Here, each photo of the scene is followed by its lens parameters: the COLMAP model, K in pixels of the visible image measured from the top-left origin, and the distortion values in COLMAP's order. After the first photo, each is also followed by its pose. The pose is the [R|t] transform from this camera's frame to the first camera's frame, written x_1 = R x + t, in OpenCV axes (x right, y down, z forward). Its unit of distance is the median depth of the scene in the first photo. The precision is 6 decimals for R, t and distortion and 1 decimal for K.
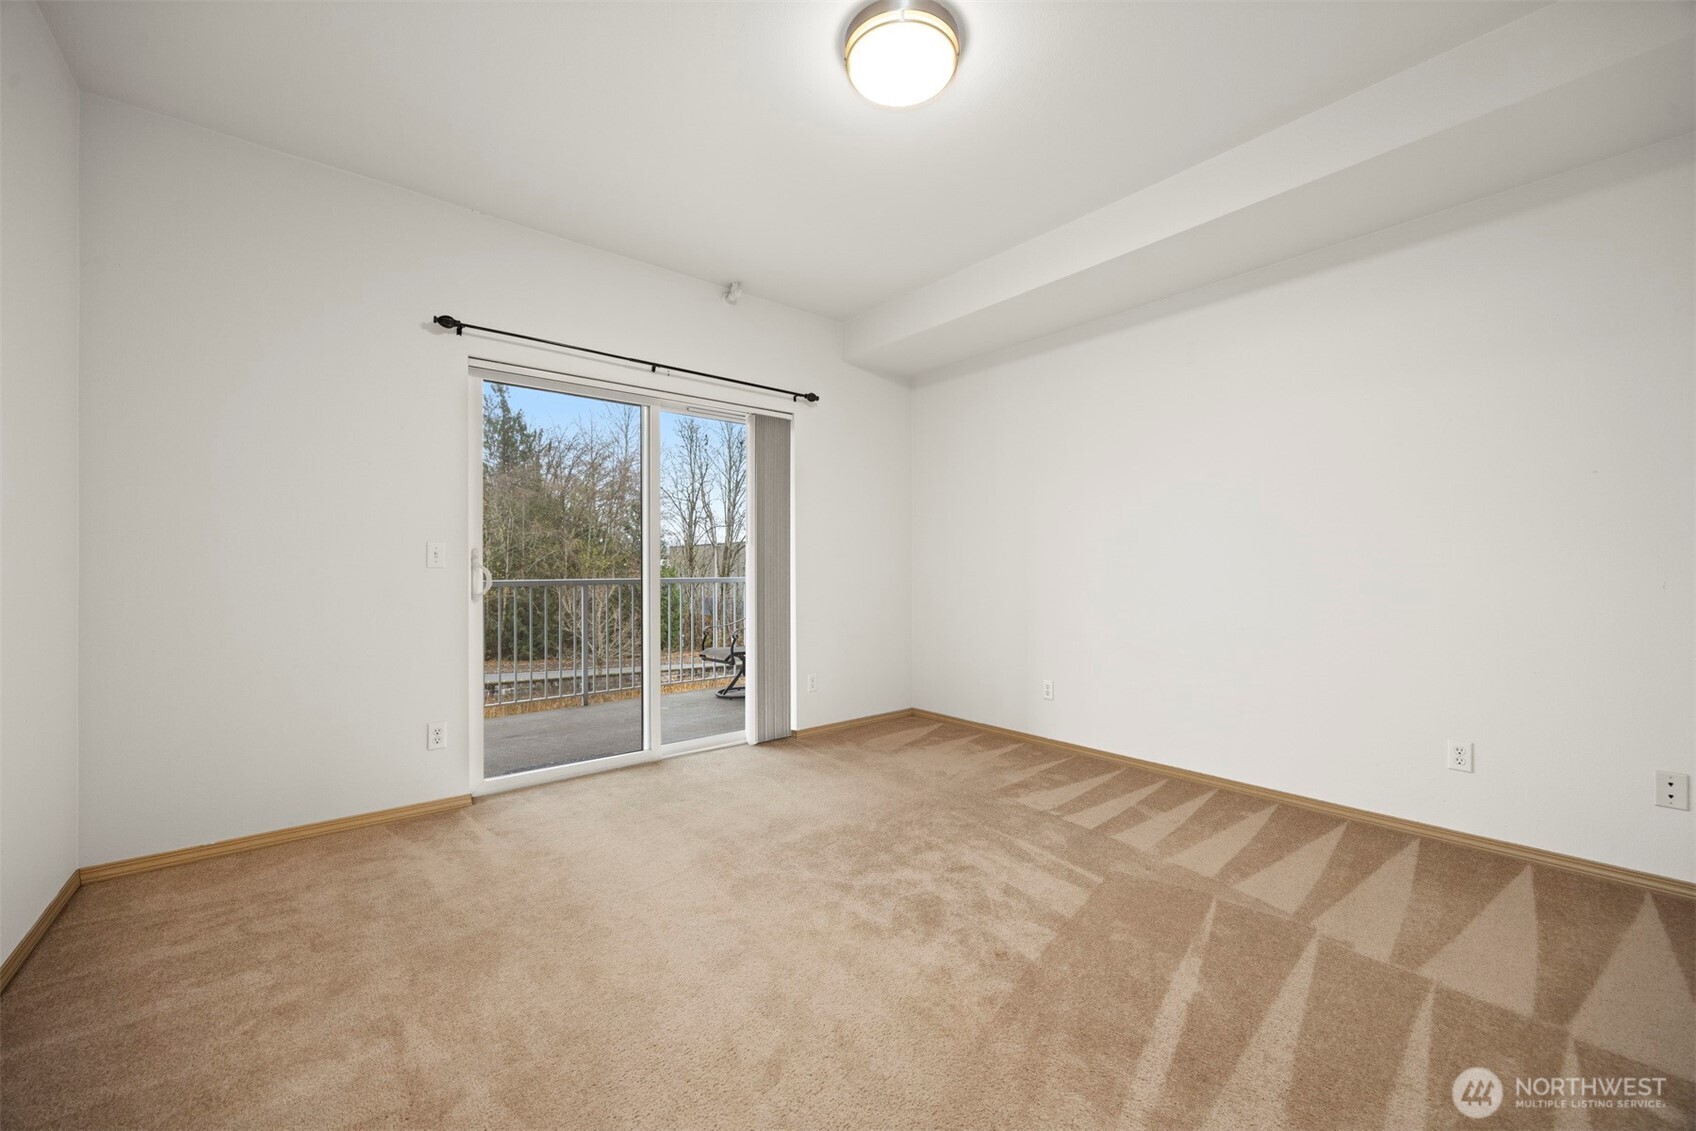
lens RADIAL K [[669.7, 0, 848.0], [0, 669.7, 565.5], [0, 0, 1]] dist [0.001079, 0.000042]
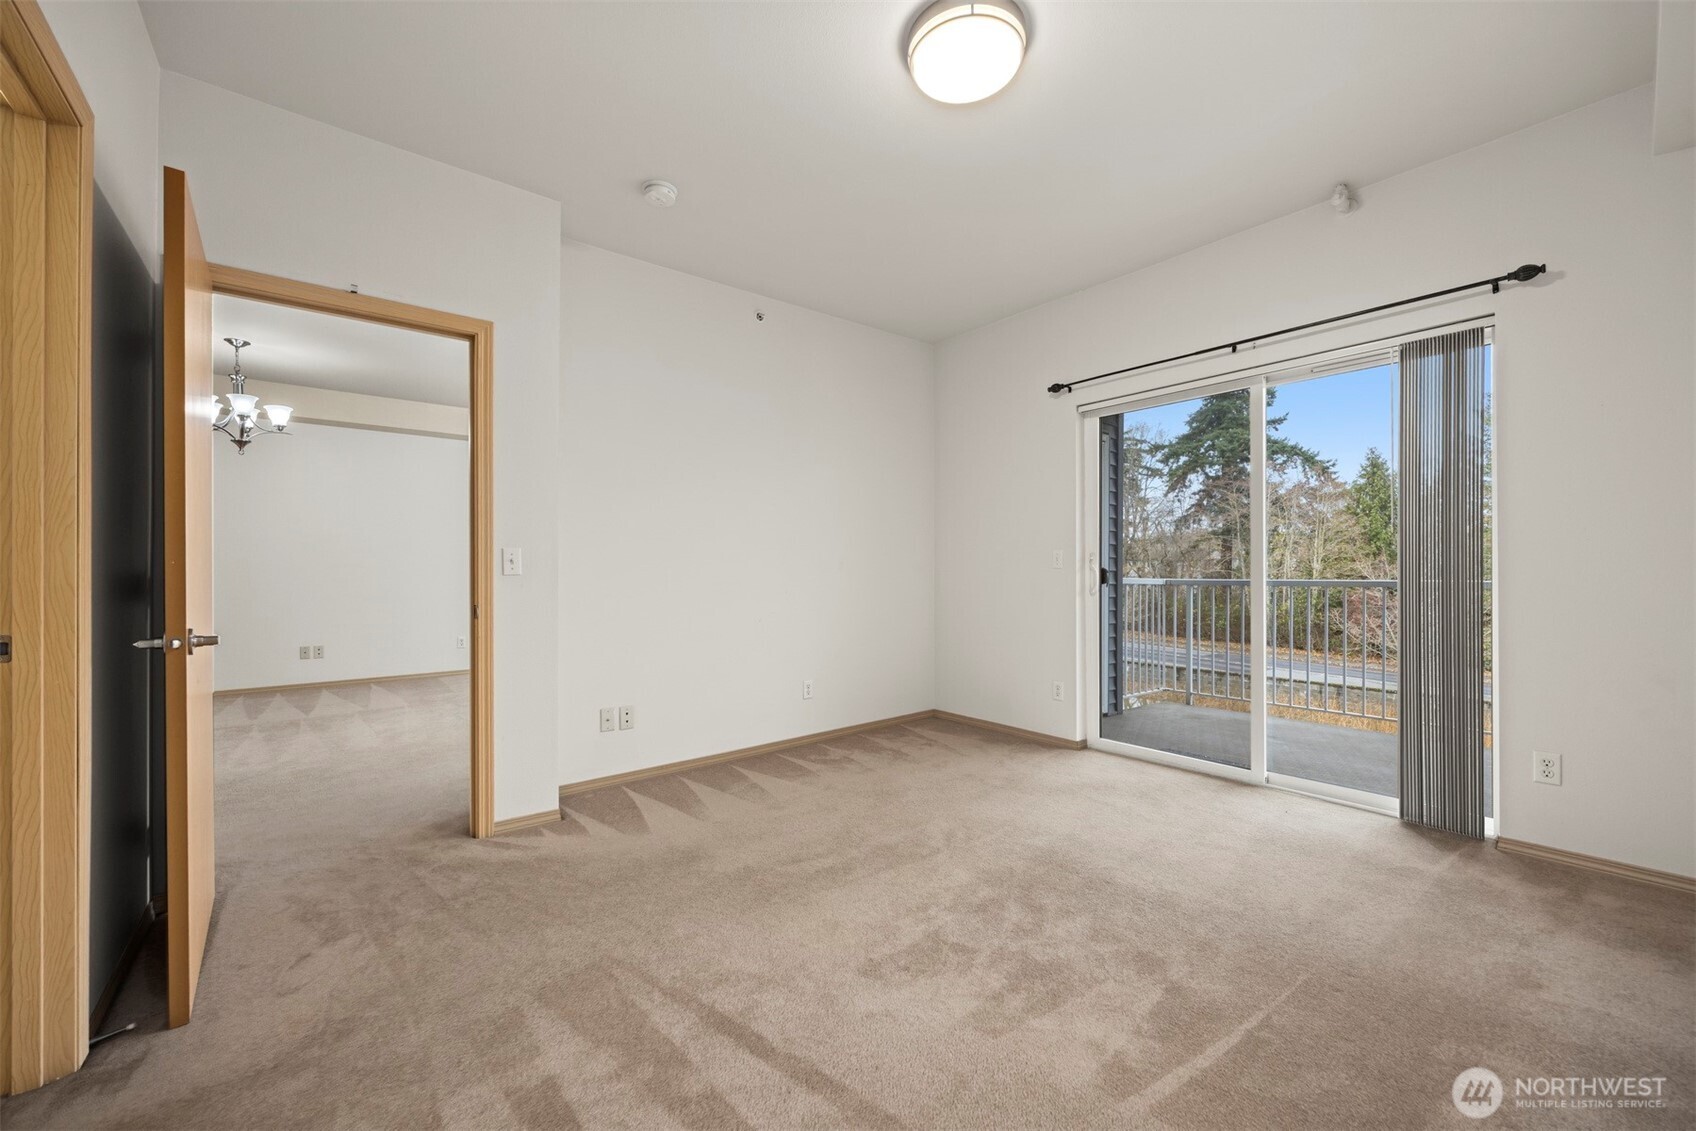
lens RADIAL K [[636.6, 0, 848.0], [0, 636.6, 565.5], [0, 0, 1]] dist [-0.000353, -0.000044]
pose [[-0.002410, -0.004548, -0.999987, 0.568598], [0.008616, 0.999952, -0.004569, -0.000143], [0.999960, -0.008627, -0.002371, 0.470117]]
